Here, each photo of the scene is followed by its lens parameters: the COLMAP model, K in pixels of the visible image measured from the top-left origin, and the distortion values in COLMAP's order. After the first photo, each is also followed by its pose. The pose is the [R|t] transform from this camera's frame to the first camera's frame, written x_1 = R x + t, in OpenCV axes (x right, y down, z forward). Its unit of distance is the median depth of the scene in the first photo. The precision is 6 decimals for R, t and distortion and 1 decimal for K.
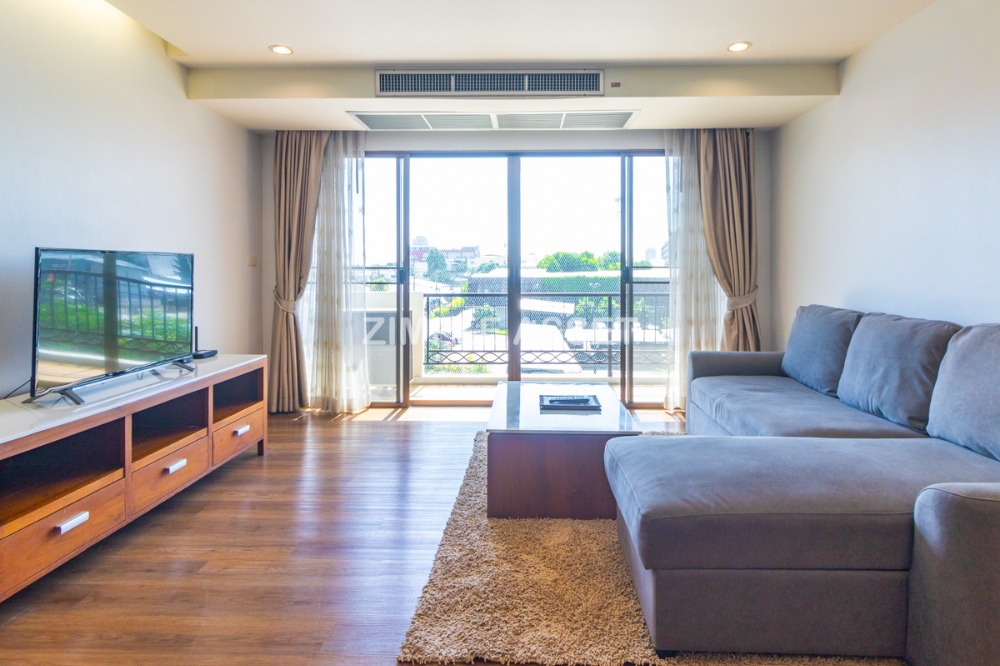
lens RADIAL K [[561.8, 0, 502.0], [0, 561.8, 273.9], [0, 0, 1]] dist [0.002949, -0.000380]
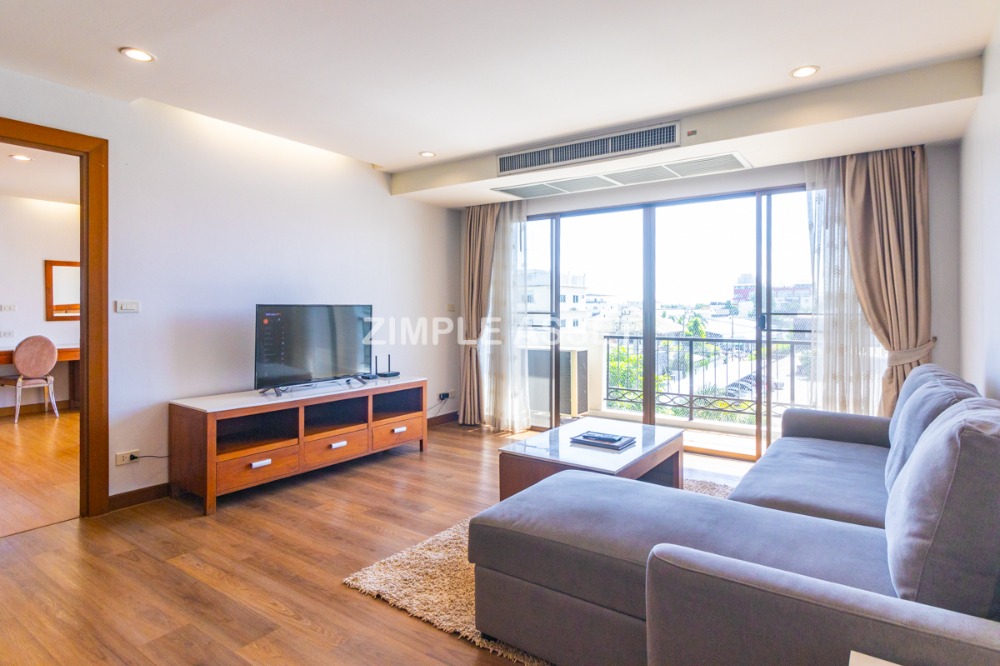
lens RADIAL K [[540.8, 0, 503.3], [0, 540.8, 308.0], [0, 0, 1]] dist [-0.000763, -0.000065]
pose [[0.831490, -0.000287, -0.555539, 0.376119], [-0.004498, 0.999964, -0.007249, -0.013465], [0.555521, 0.008526, 0.831459, 0.011945]]
